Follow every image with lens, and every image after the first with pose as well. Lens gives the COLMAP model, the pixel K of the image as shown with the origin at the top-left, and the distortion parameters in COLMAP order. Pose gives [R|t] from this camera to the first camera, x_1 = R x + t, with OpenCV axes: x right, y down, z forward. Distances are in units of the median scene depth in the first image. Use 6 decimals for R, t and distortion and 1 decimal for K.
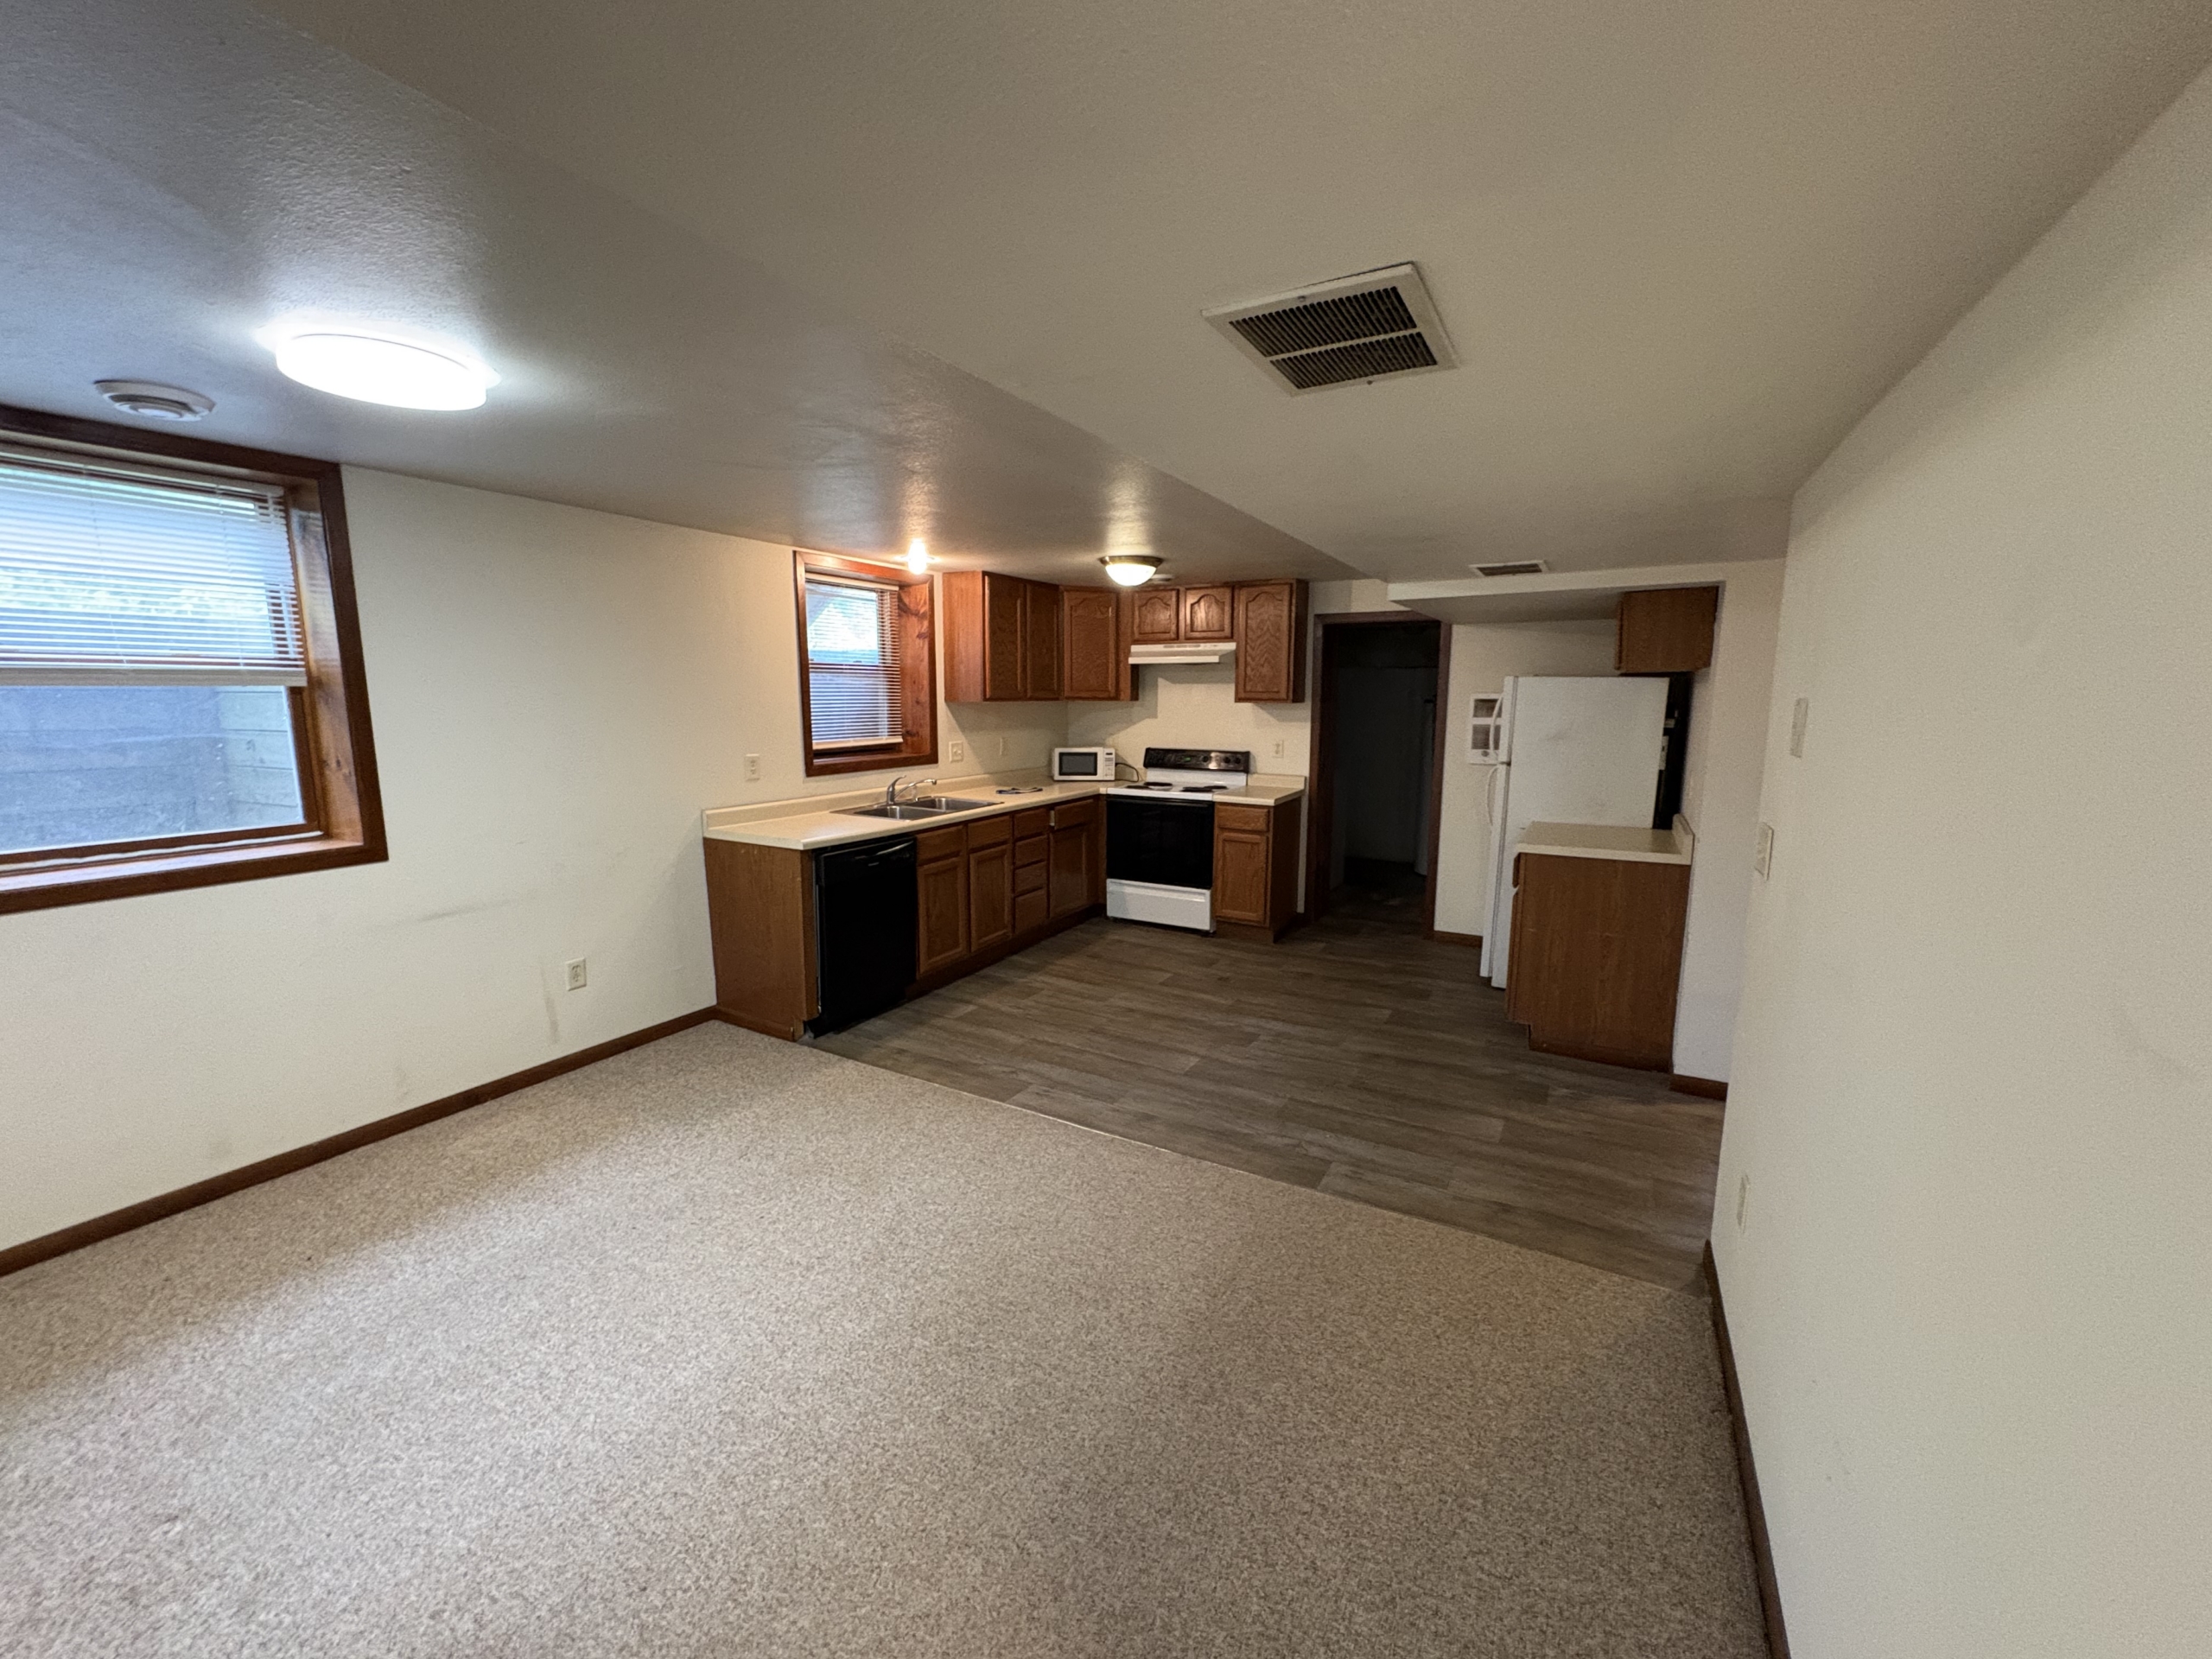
lens RADIAL K [[880.9, 0, 1103.6], [0, 880.9, 825.6], [0, 0, 1]] dist [0.000068, 0.000260]
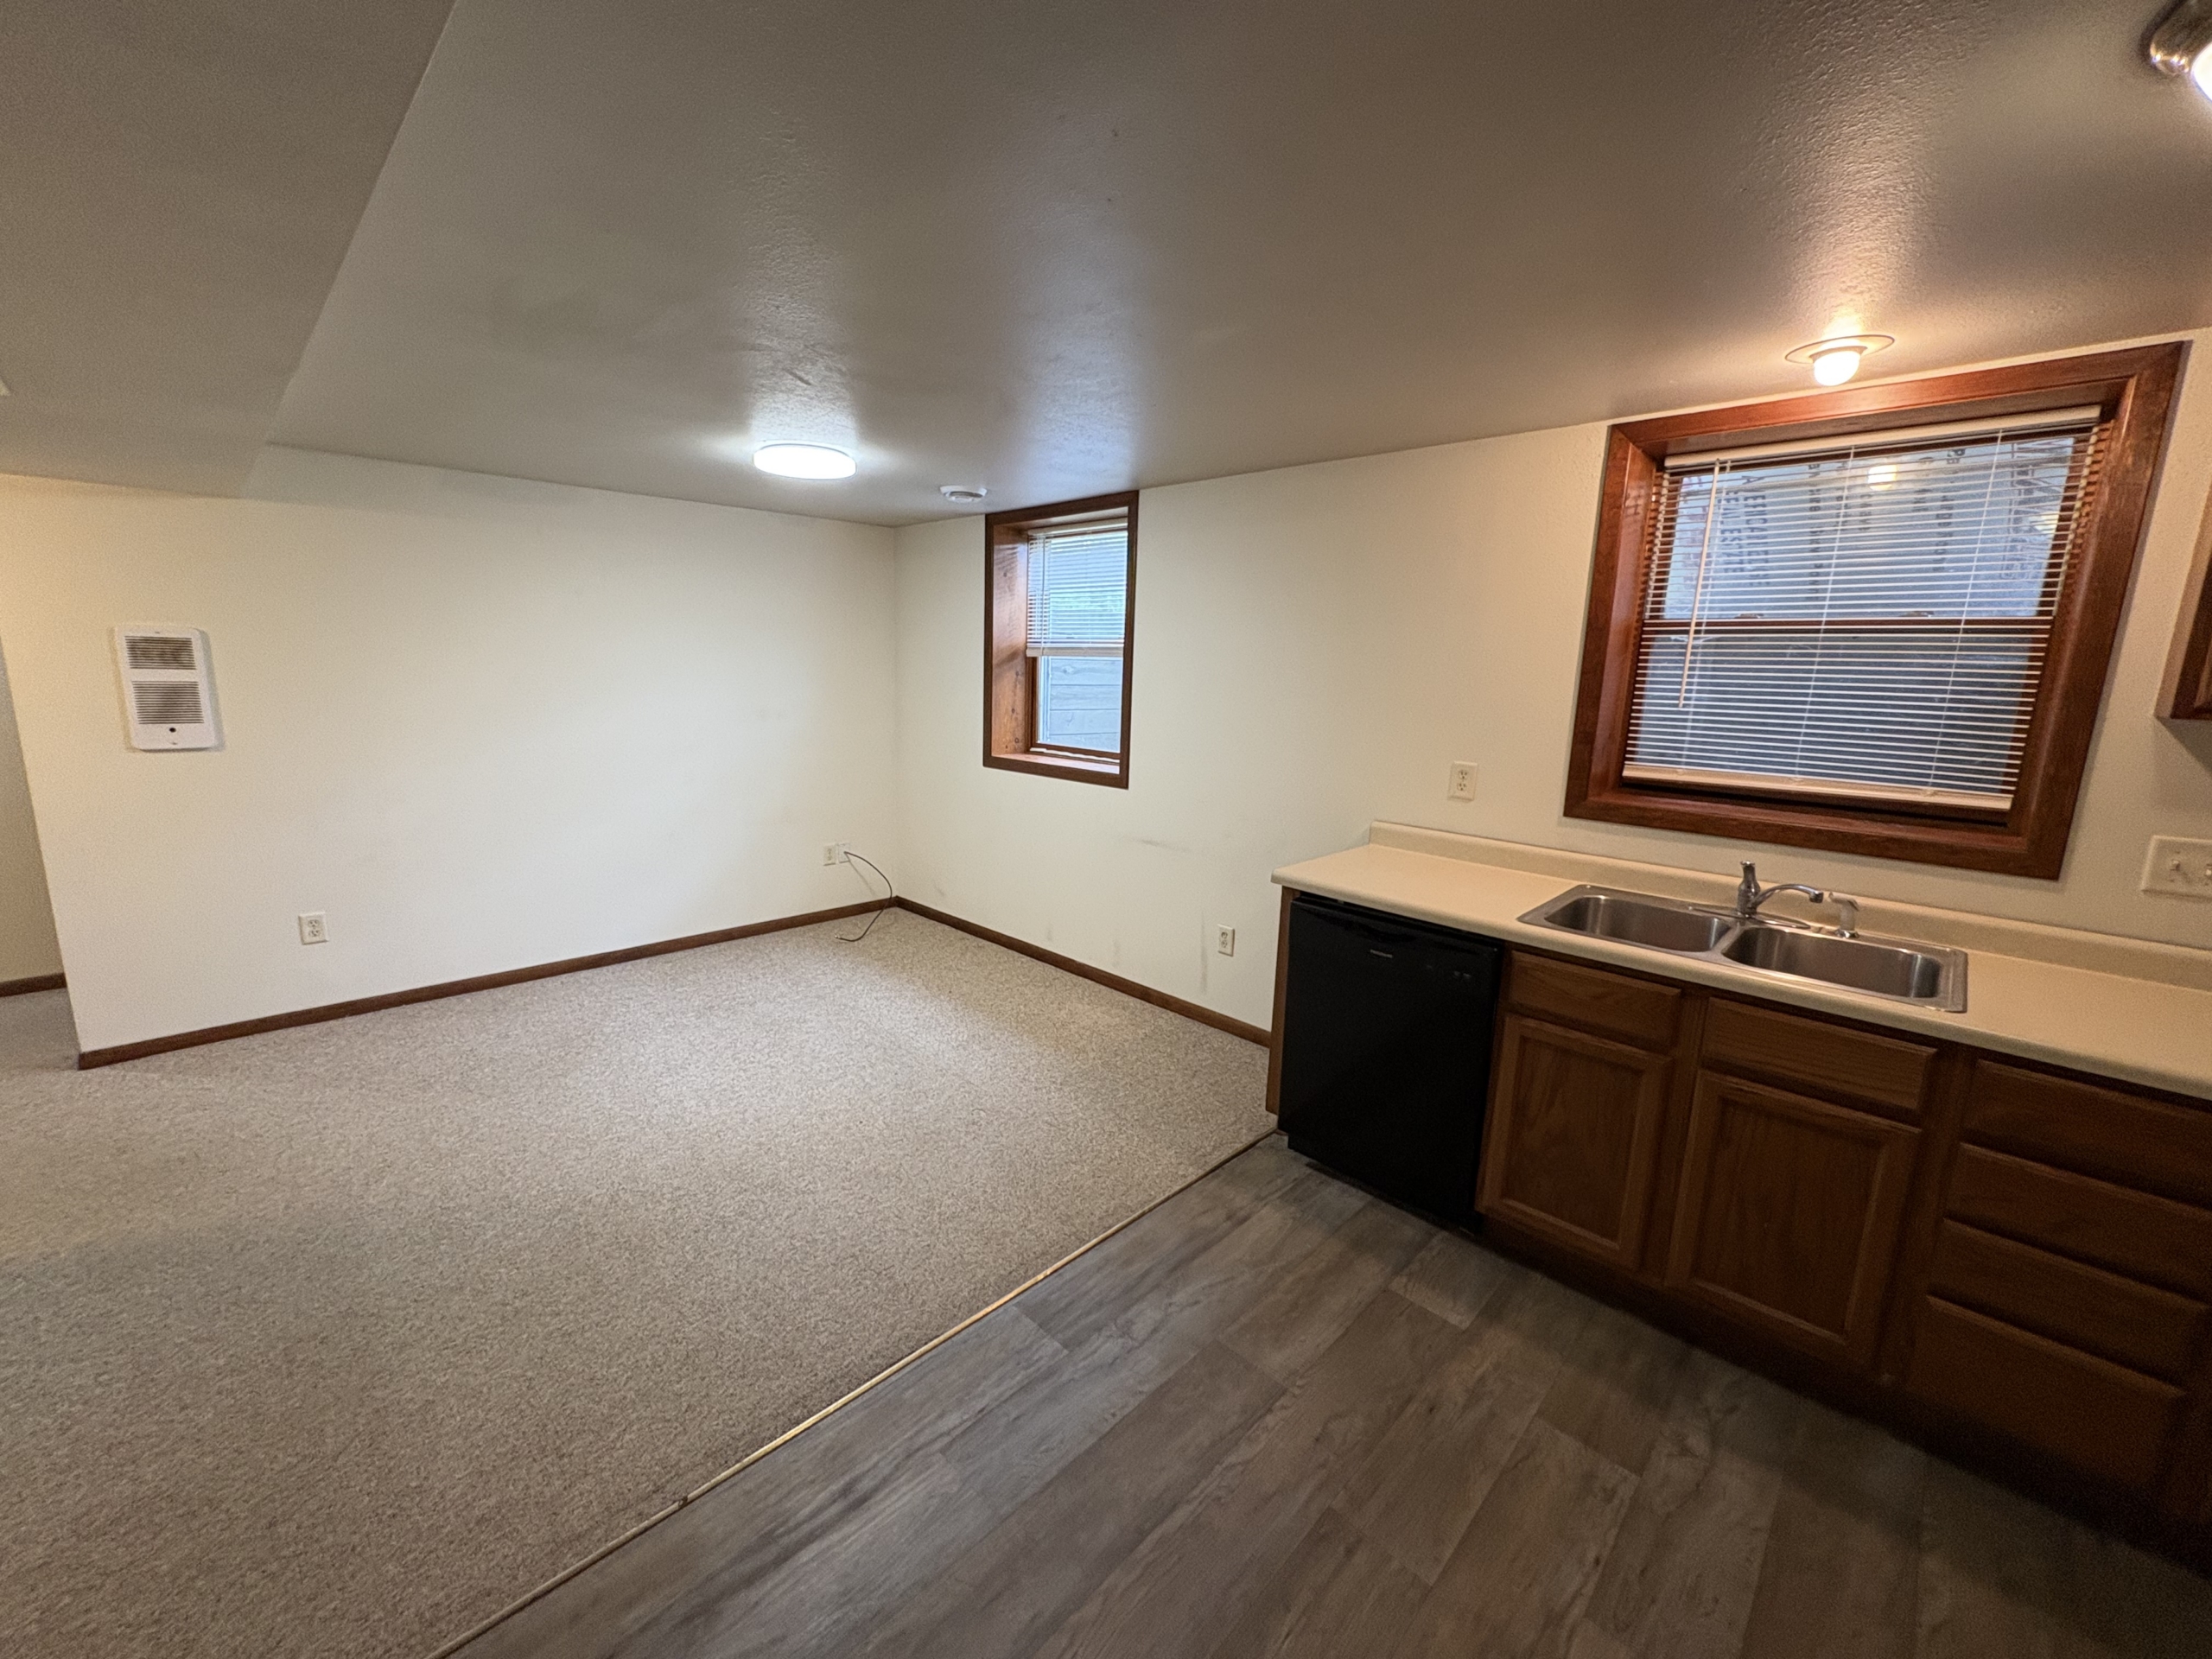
lens RADIAL K [[880.9, 0, 1103.6], [0, 880.9, 825.6], [0, 0, 1]] dist [0.000068, 0.000260]
pose [[-0.256018, 0.165602, -0.952382, 0.353069], [-0.173203, 0.961415, 0.213733, -0.139449], [0.951029, 0.219674, -0.217456, 0.950992]]
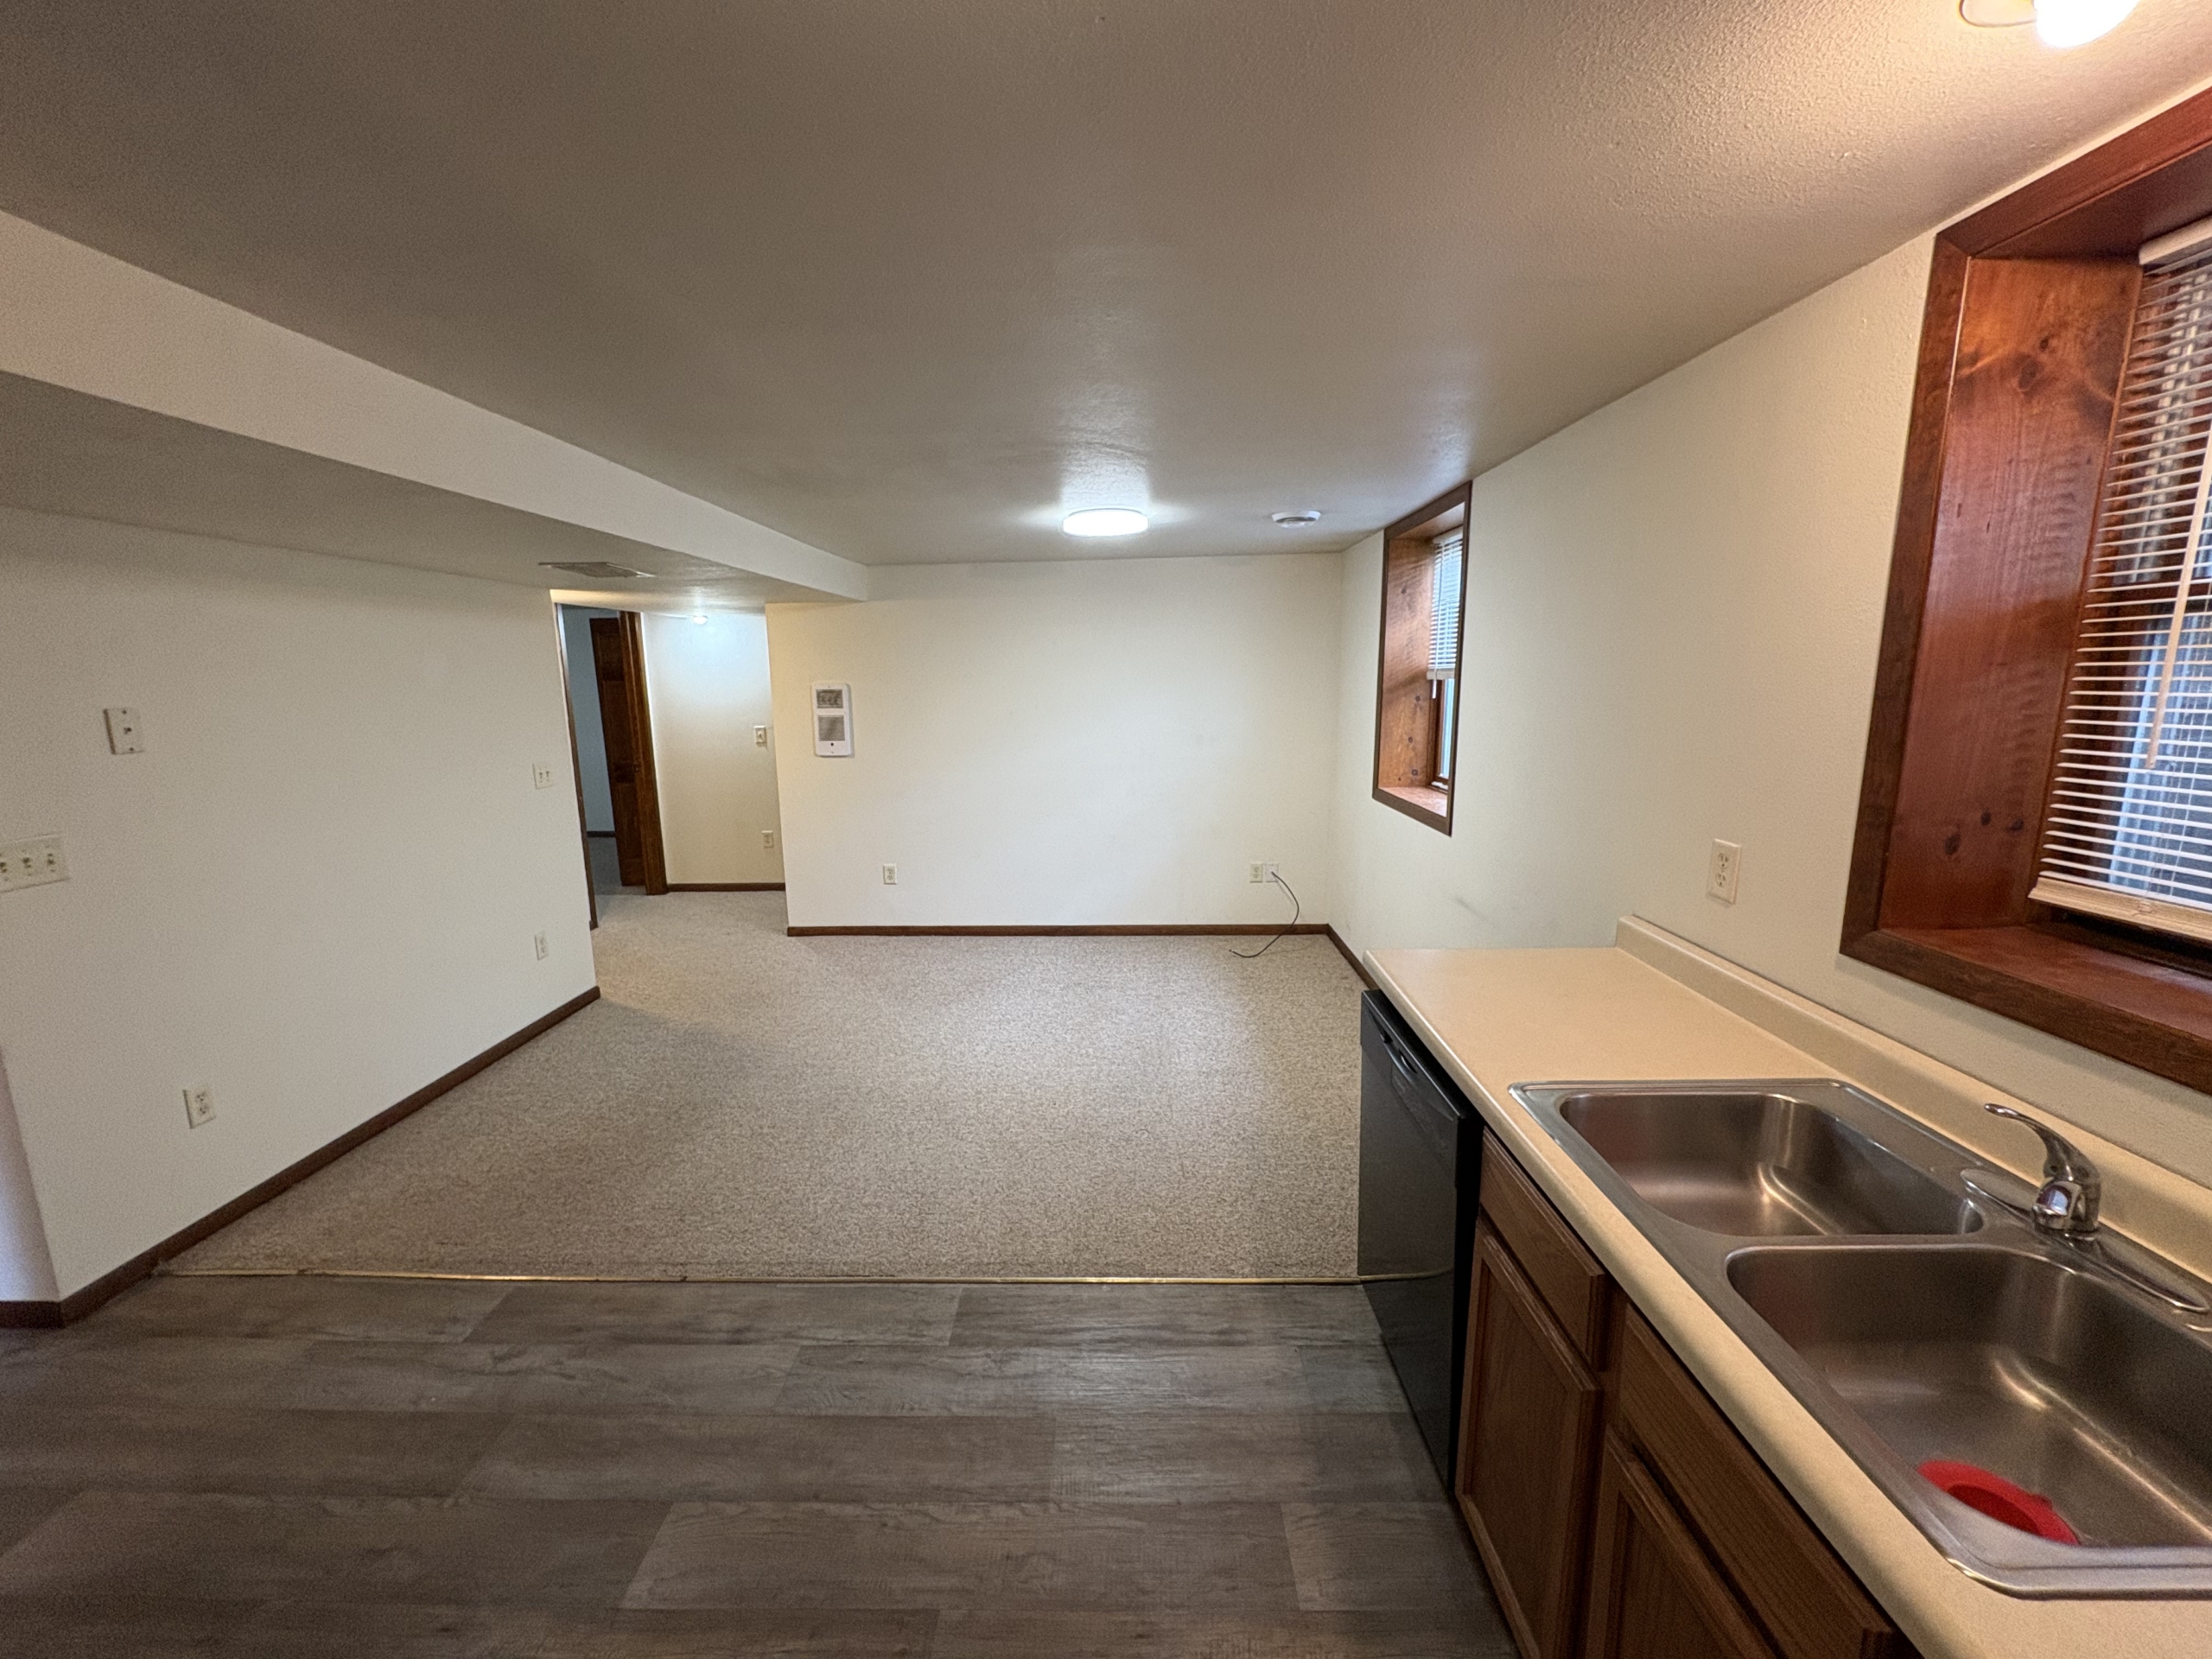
lens RADIAL K [[880.9, 0, 1103.6], [0, 880.9, 825.6], [0, 0, 1]] dist [0.000068, 0.000260]
pose [[-0.881022, 0.088457, -0.464732, 0.068203], [-0.060988, 0.952929, 0.296998, -0.208800], [0.469128, 0.290004, -0.834156, 1.290770]]
